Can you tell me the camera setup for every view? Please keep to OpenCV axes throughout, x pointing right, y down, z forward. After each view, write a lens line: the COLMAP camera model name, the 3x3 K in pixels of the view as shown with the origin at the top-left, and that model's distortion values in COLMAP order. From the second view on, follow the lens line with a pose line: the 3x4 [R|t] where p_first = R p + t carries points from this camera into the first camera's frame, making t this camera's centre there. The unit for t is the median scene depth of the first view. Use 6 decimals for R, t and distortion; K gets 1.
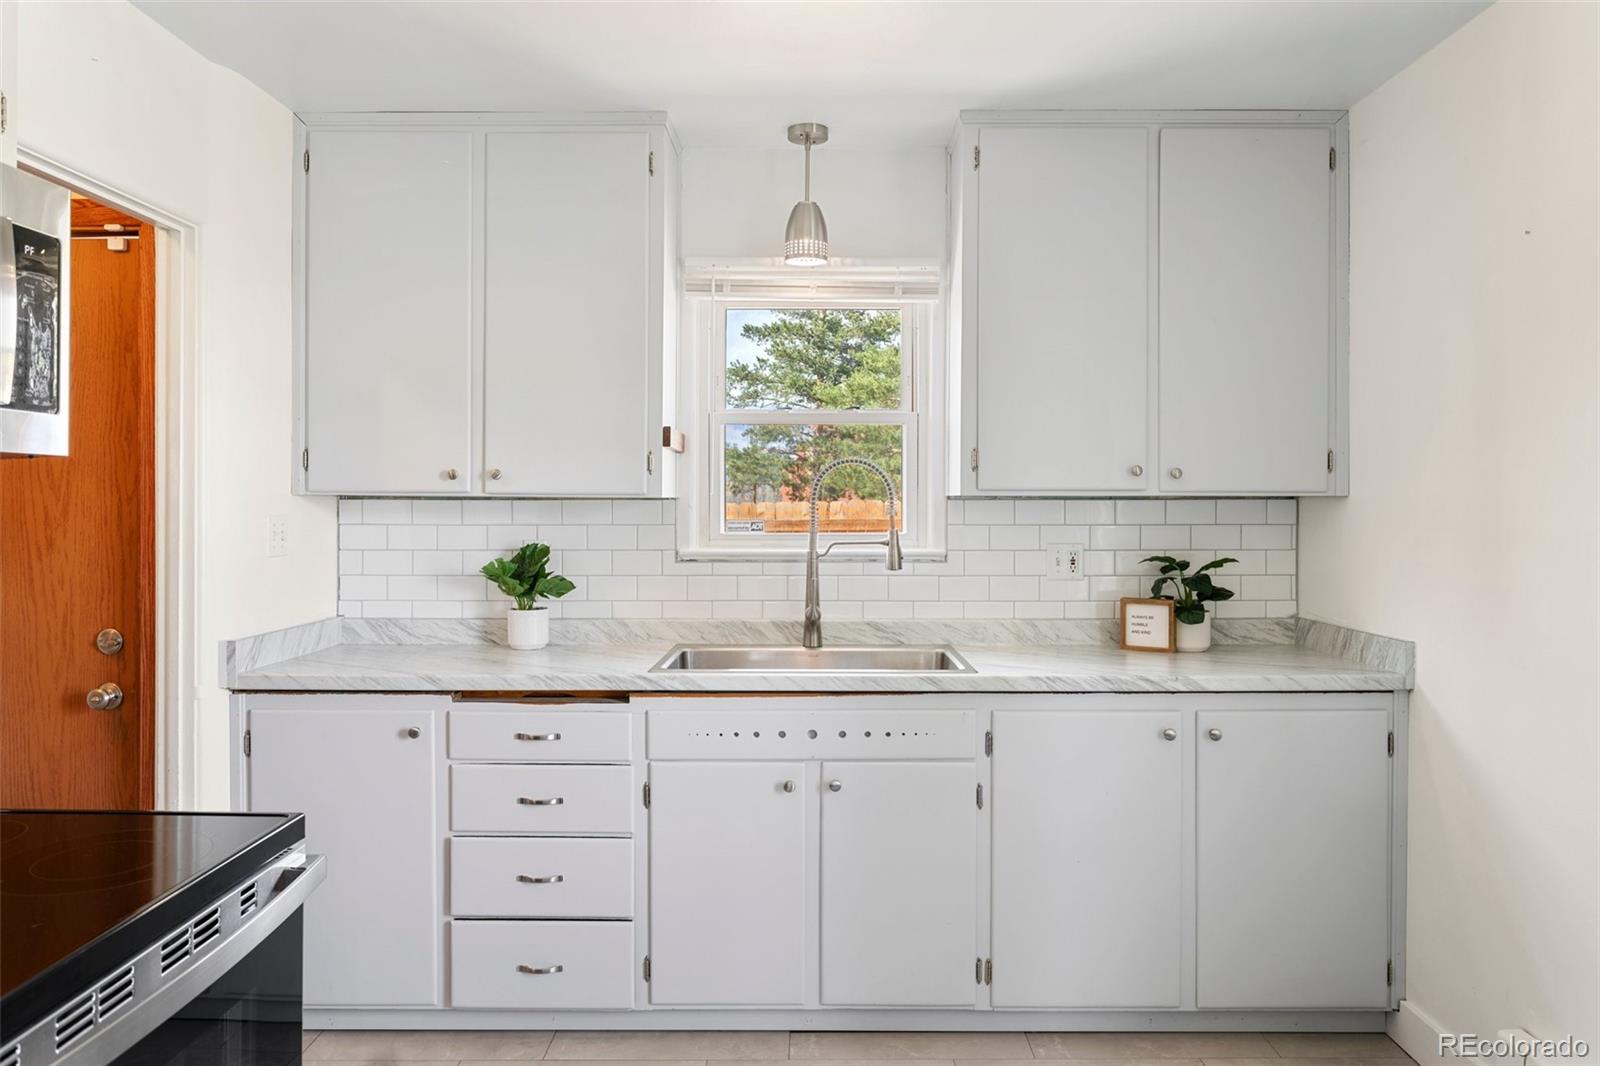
lens RADIAL K [[1087.3, 0, 805.3], [0, 1087.3, 500.7], [0, 0, 1]] dist [-0.002265, -0.000344]
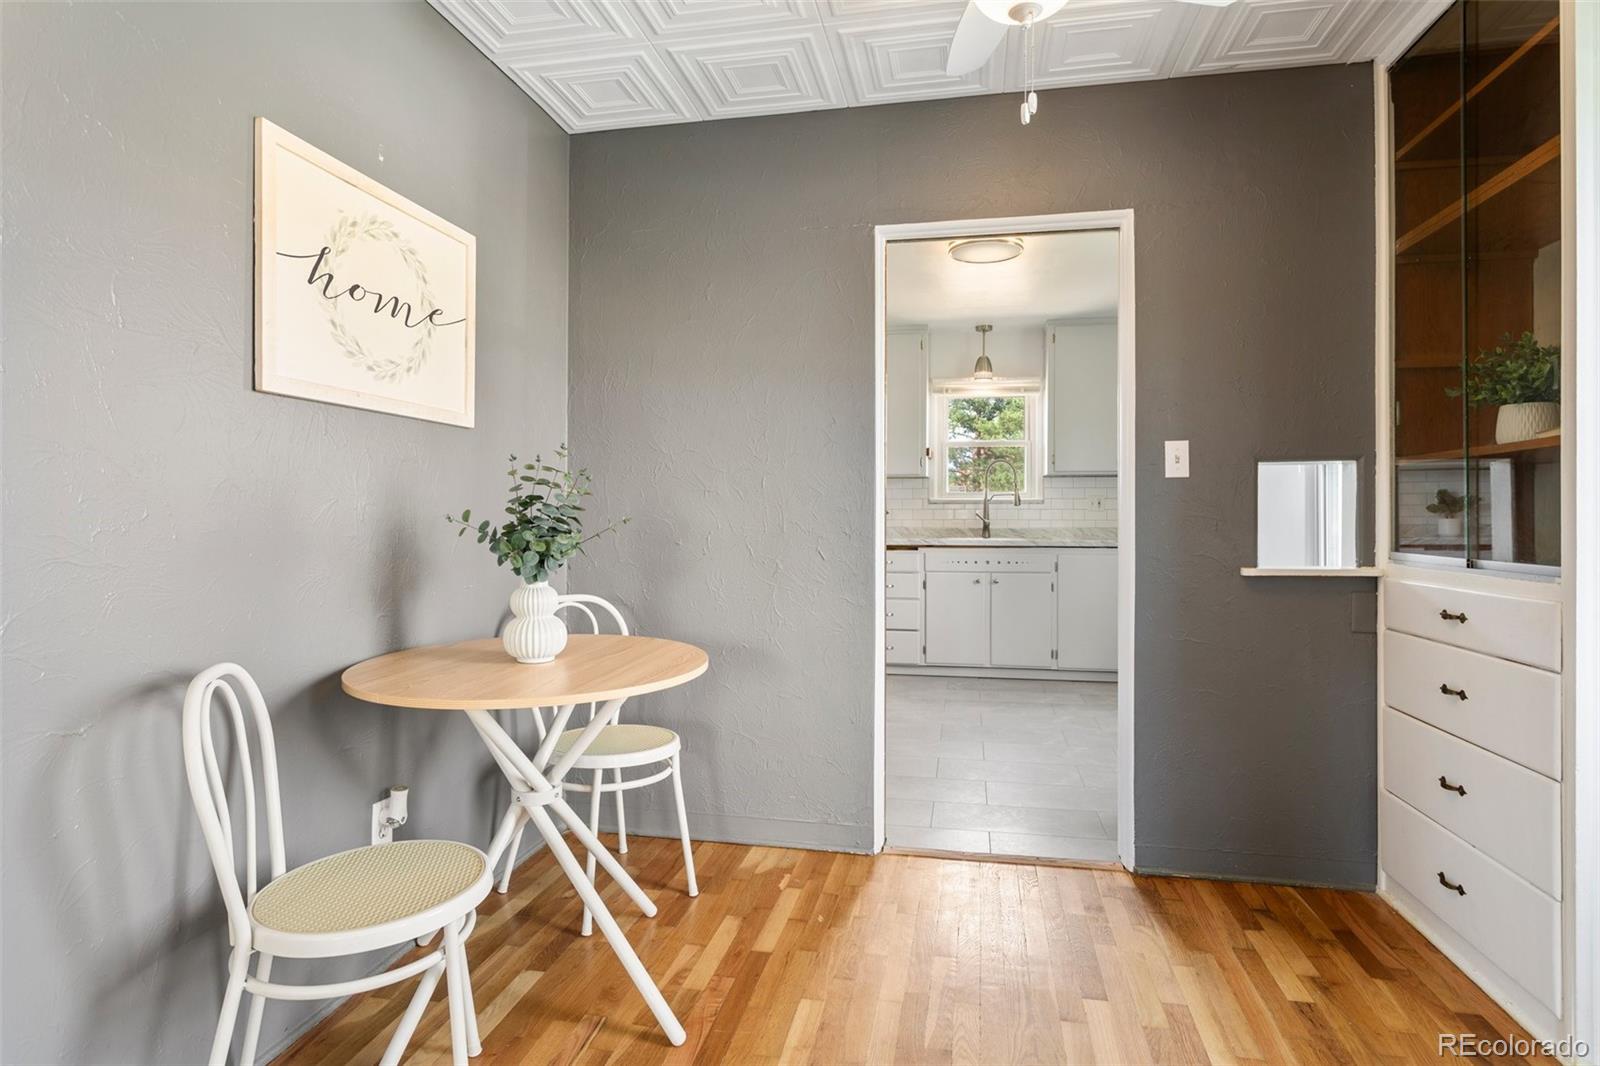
lens RADIAL K [[873.8, 0, 801.2], [0, 873.8, 510.2], [0, 0, 1]] dist [0.001568, 0.000296]
pose [[0.982950, -0.001359, -0.183866, -0.040726], [0.000919, 0.999997, -0.002478, 0.078047], [0.183868, 0.002267, 0.982948, -1.009275]]
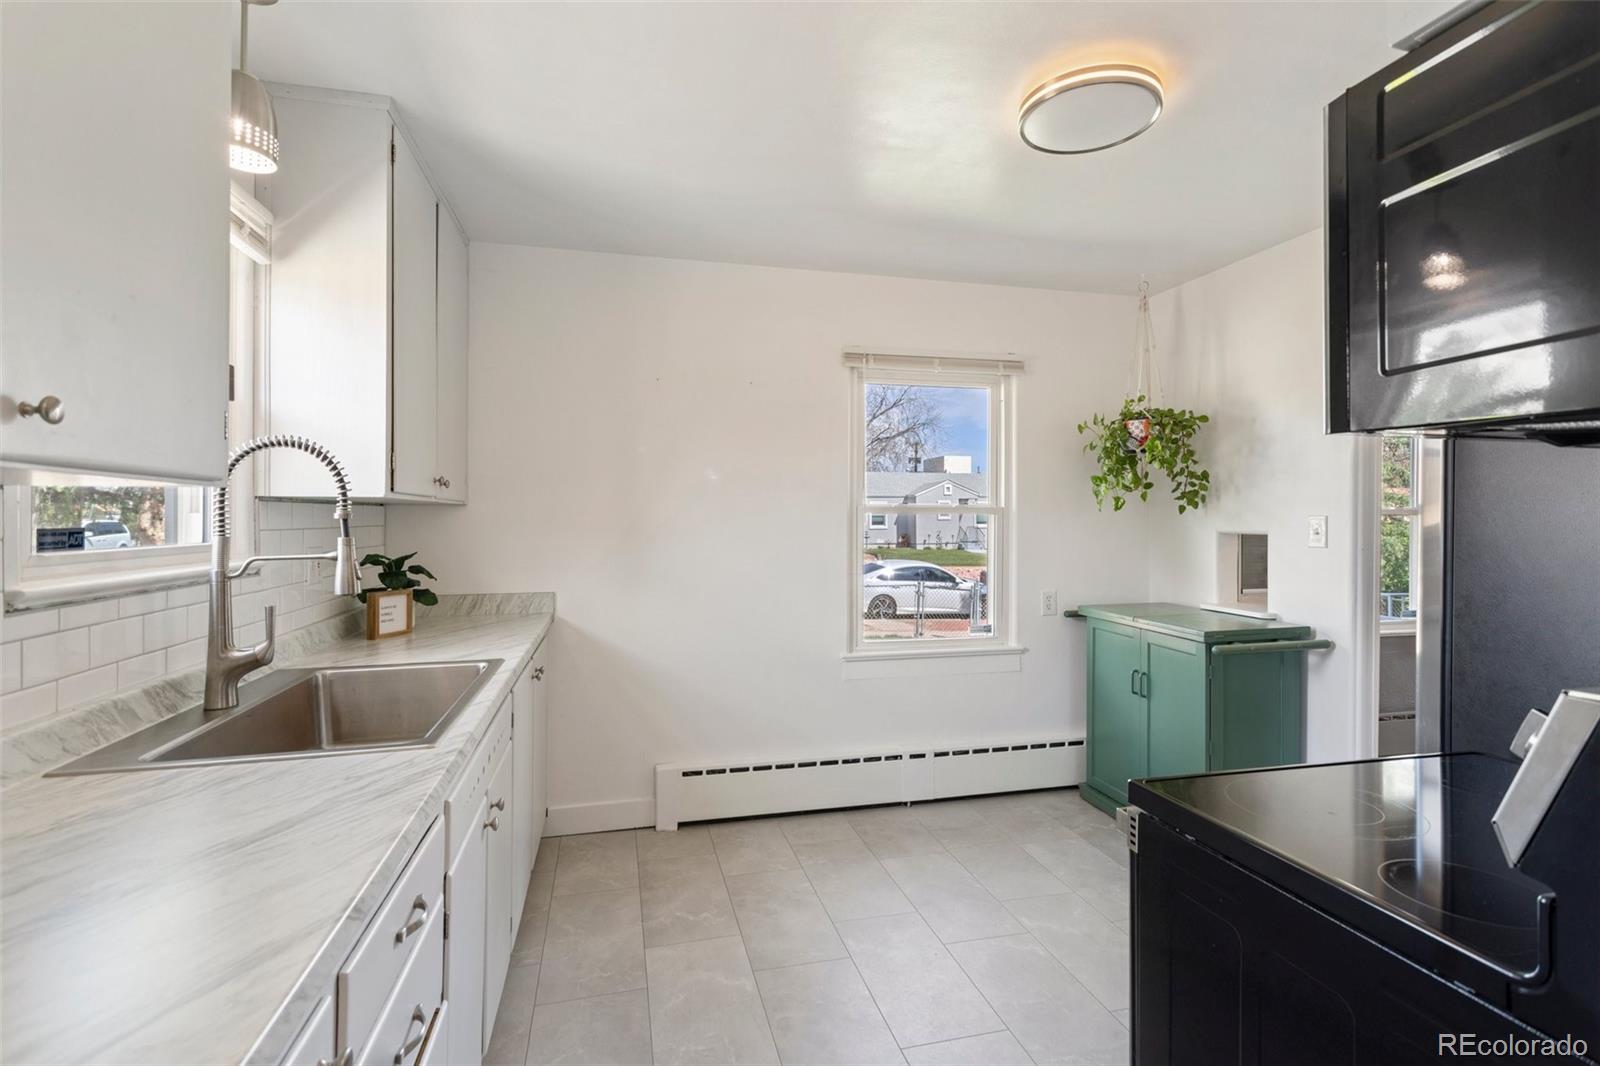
lens RADIAL K [[754.8, 0, 801.6], [0, 754.8, 525.4], [0, 0, 1]] dist [0.002406, 0.000700]
pose [[-0.250694, -0.009586, 0.968019, -0.562346], [-0.001042, 0.999953, 0.009633, 0.011107], [-0.968066, 0.001406, -0.250692, 0.757103]]
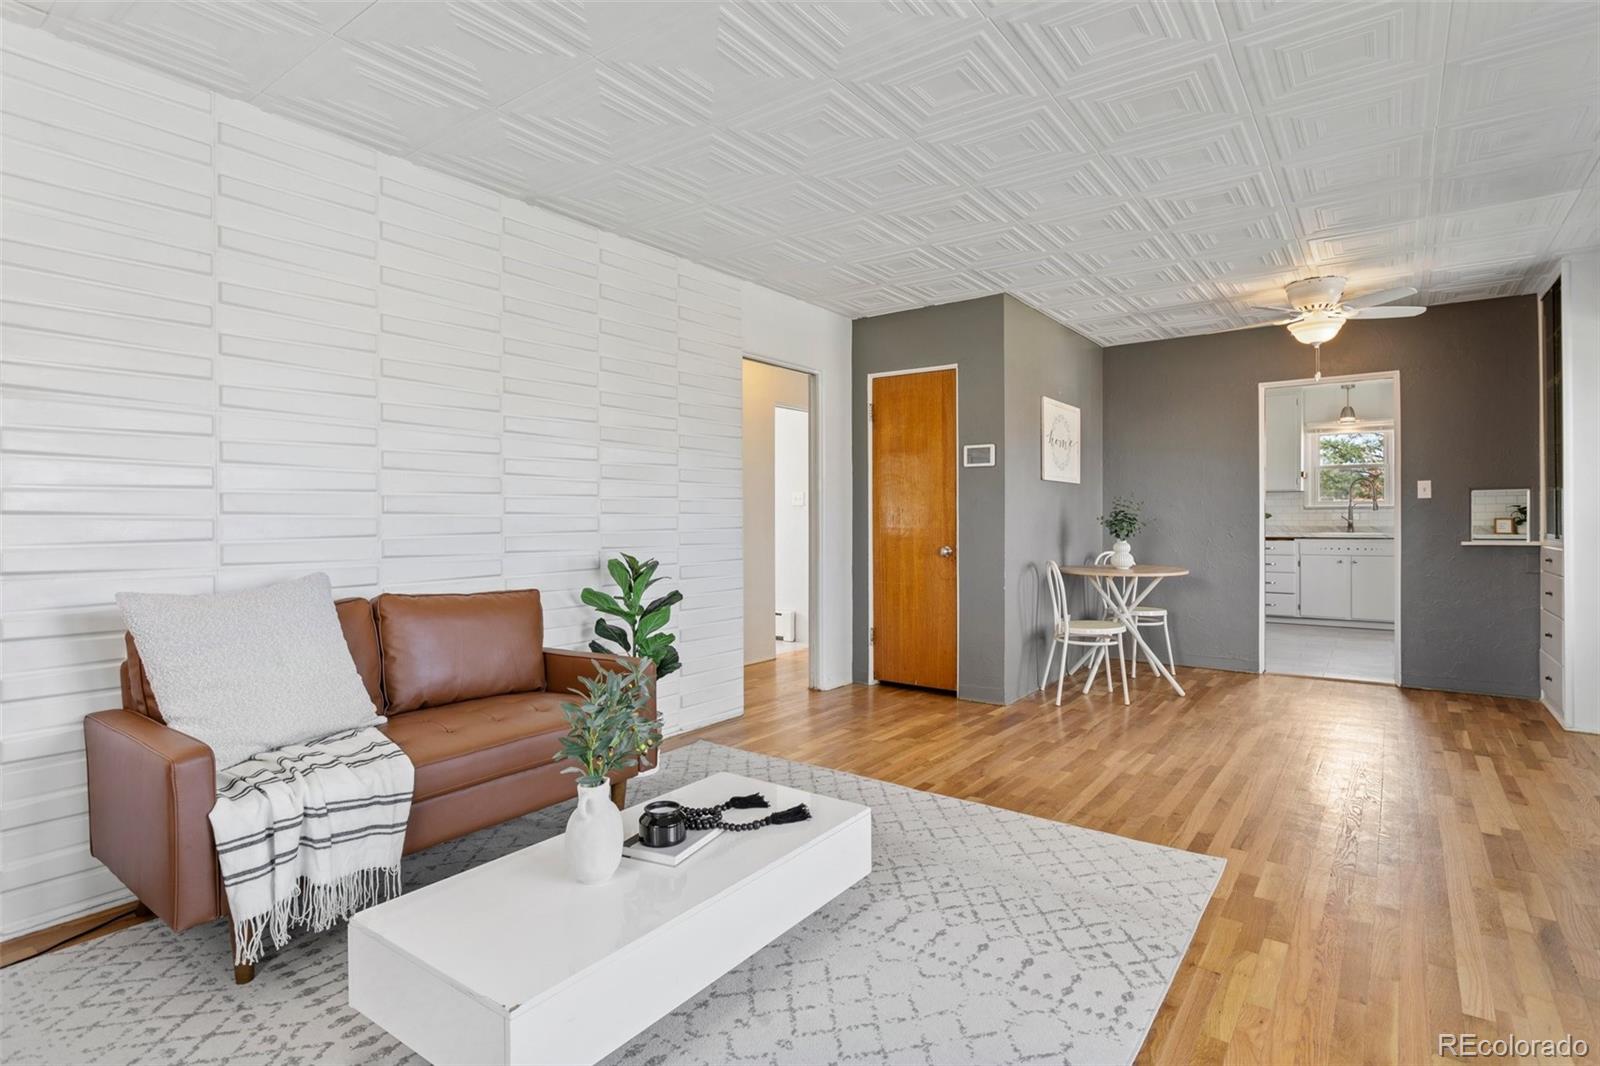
lens RADIAL K [[824.7, 0, 796.0], [0, 824.7, 523.9], [0, 0, 1]] dist [-0.000826, -0.000259]
pose [[0.814267, -0.001828, -0.580488, 0.094492], [0.007287, 0.999948, 0.007073, 0.075222], [0.580445, -0.009989, 0.814238, -2.201953]]
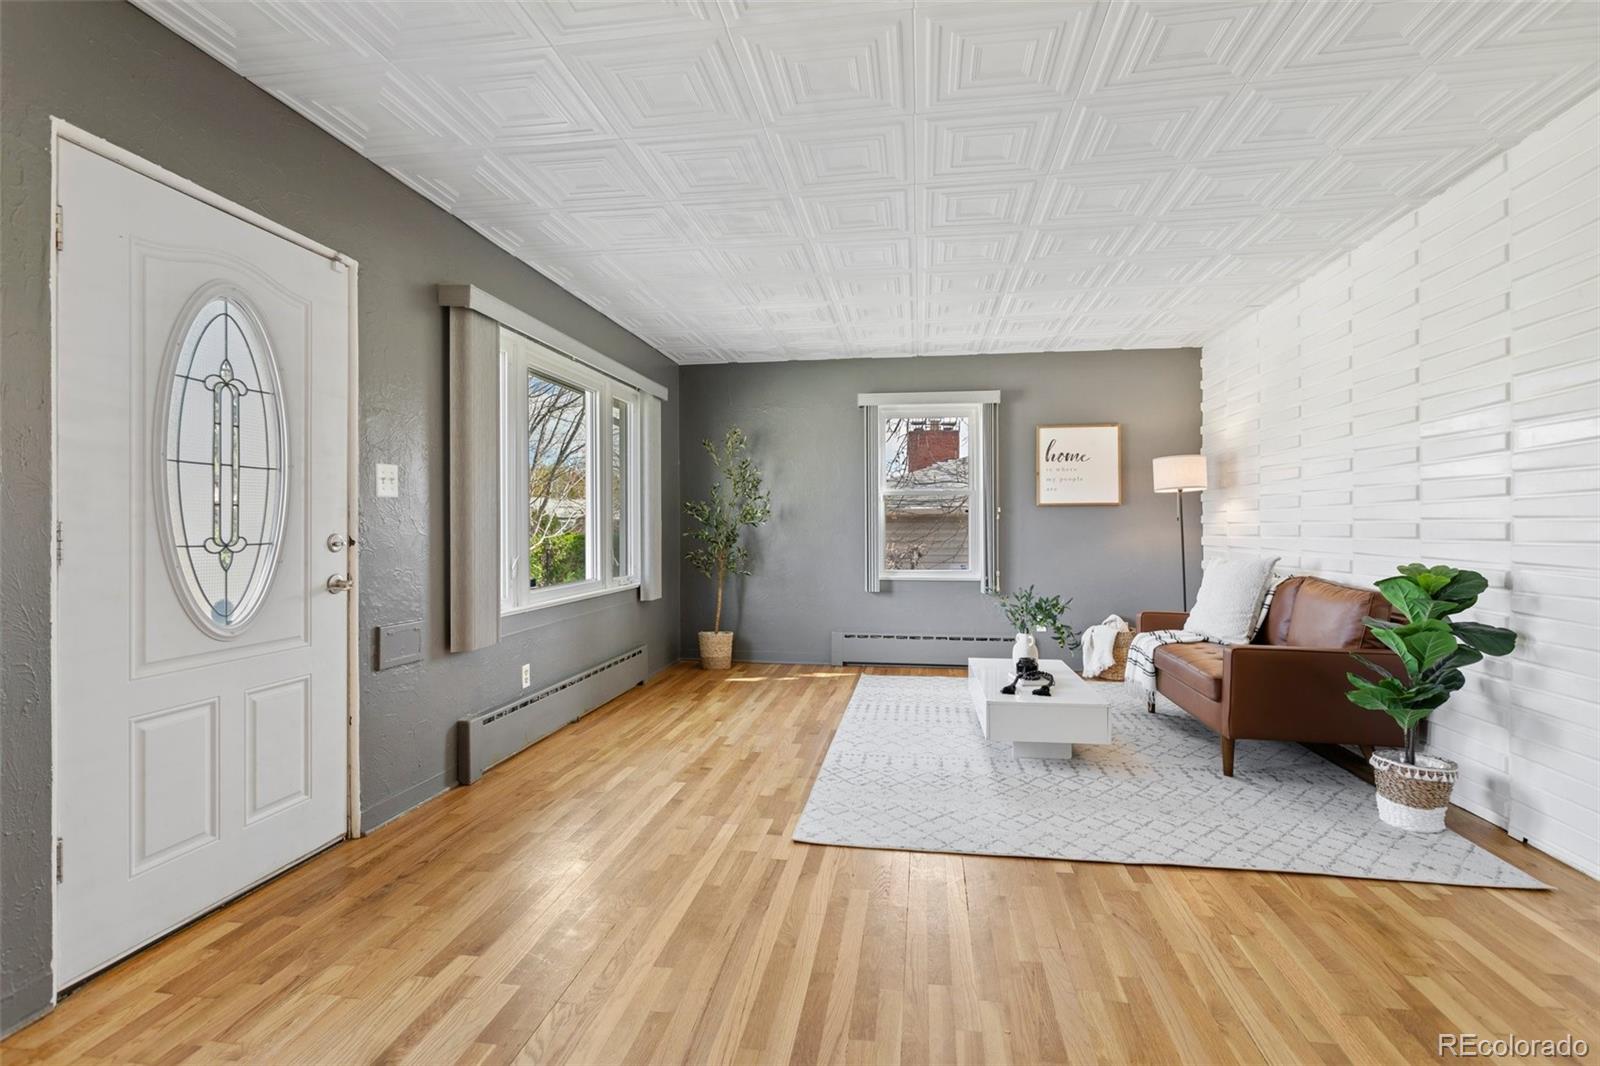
lens RADIAL K [[754.8, 0, 801.6], [0, 754.8, 525.4], [0, 0, 1]] dist [0.002406, 0.000700]
pose [[-0.989248, 0.001620, 0.146237, -0.171264], [0.001119, 0.999993, -0.003504, 0.078914], [-0.146242, -0.003303, -0.989243, -0.437231]]
